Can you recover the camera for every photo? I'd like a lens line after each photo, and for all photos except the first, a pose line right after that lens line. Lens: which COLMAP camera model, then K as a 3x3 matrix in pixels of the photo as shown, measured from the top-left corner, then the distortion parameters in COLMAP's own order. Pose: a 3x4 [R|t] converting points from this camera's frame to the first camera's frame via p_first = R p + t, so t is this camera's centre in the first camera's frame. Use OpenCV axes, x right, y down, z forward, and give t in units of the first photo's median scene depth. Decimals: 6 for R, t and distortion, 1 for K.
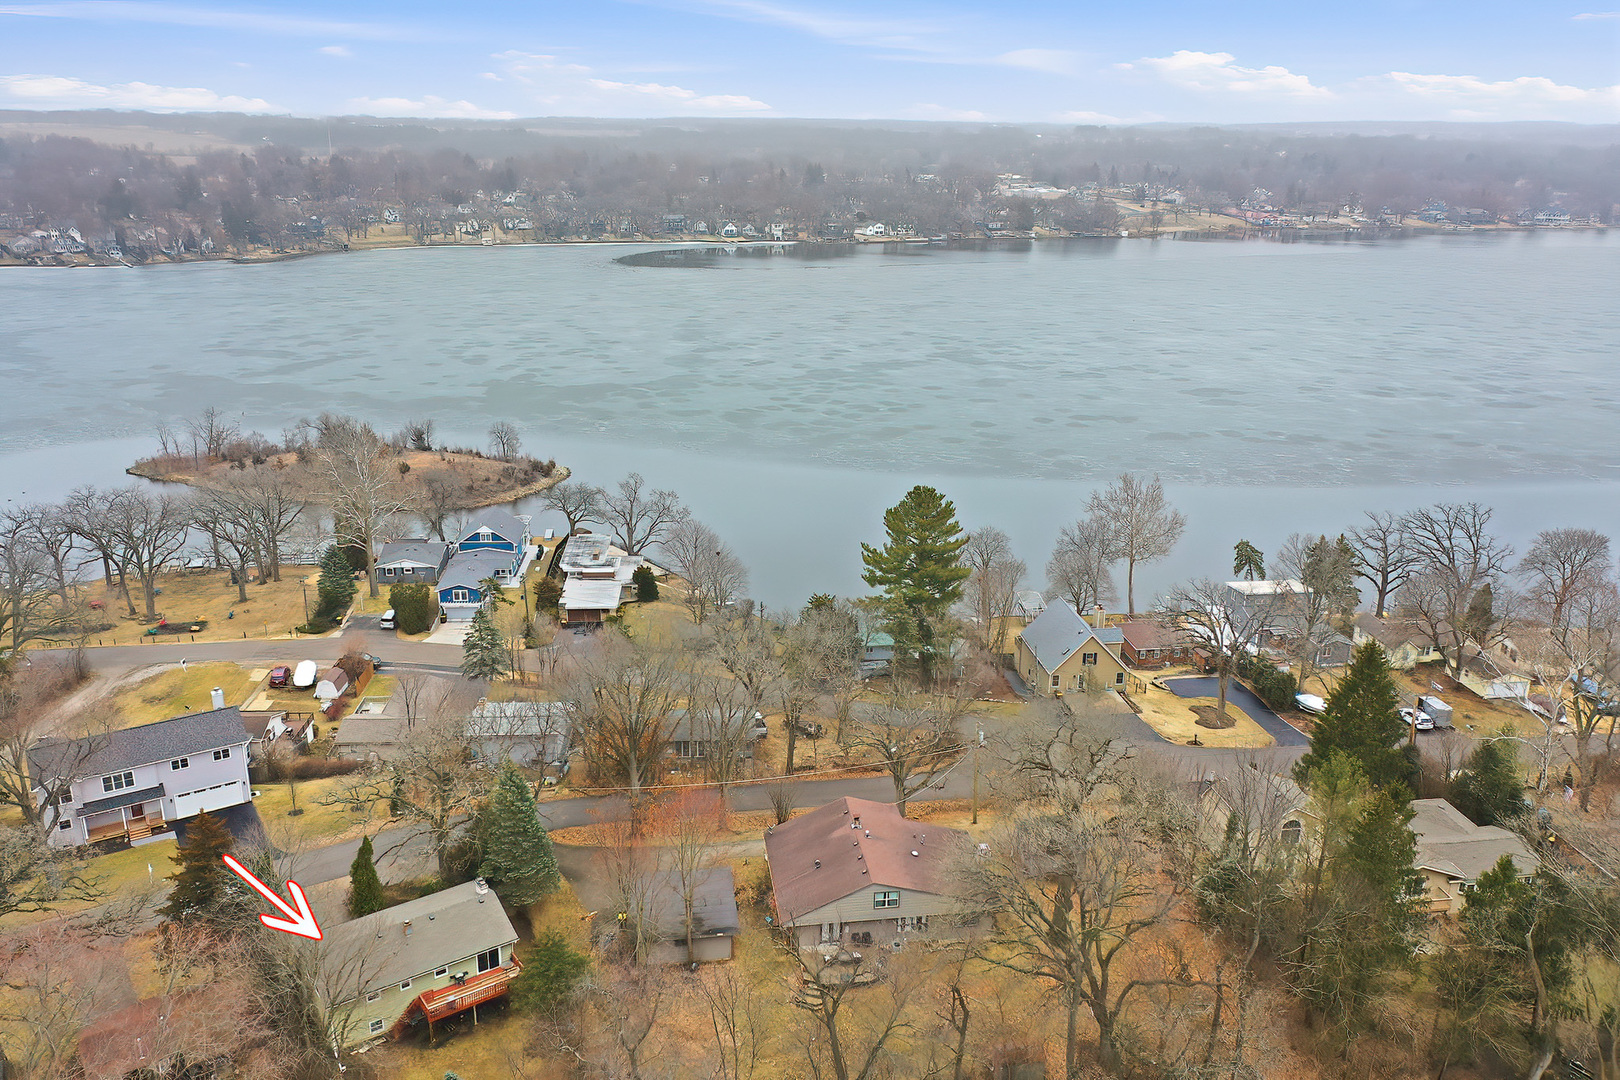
lens RADIAL K [[1286.5, 0, 826.0], [0, 1286.5, 524.1], [0, 0, 1]] dist [0.001495, 0.001651]
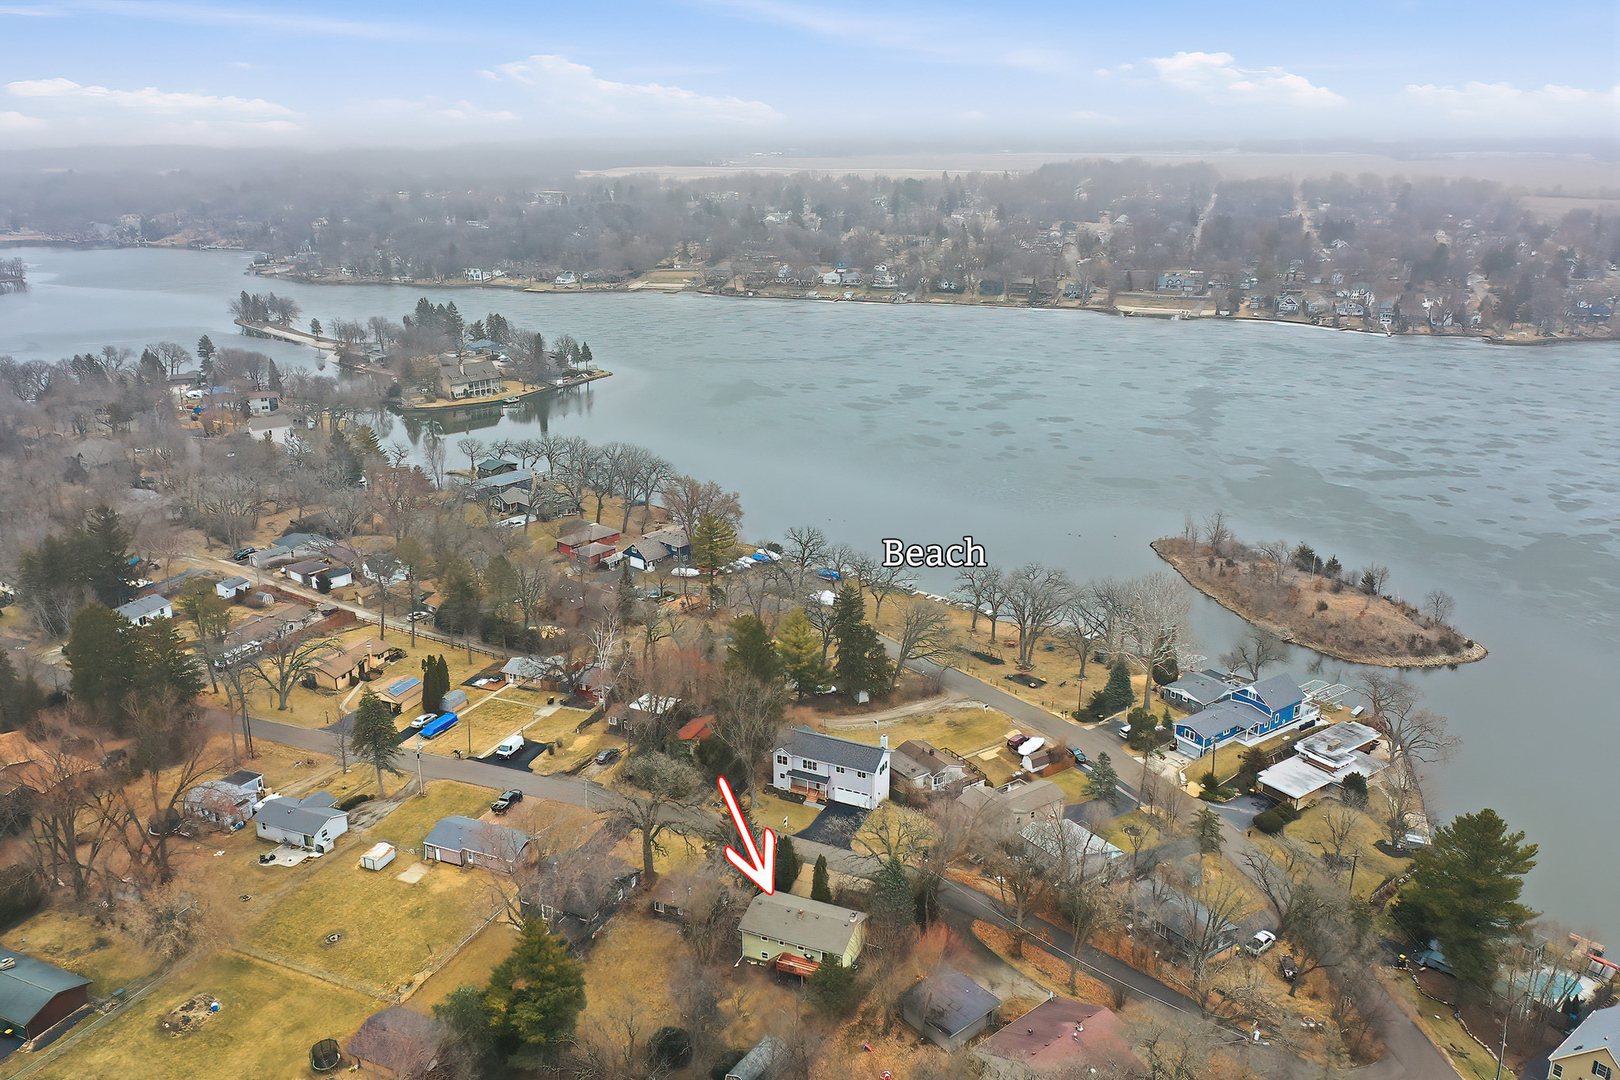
lens RADIAL K [[1286.5, 0, 808.2], [0, 1286.5, 538.9], [0, 0, 1]] dist [0.001495, 0.001651]
pose [[0.502749, 0.257000, -0.825345, 0.158814], [-0.246179, 0.957813, 0.148291, -0.069102], [0.828637, 0.128629, 0.544807, 0.003905]]
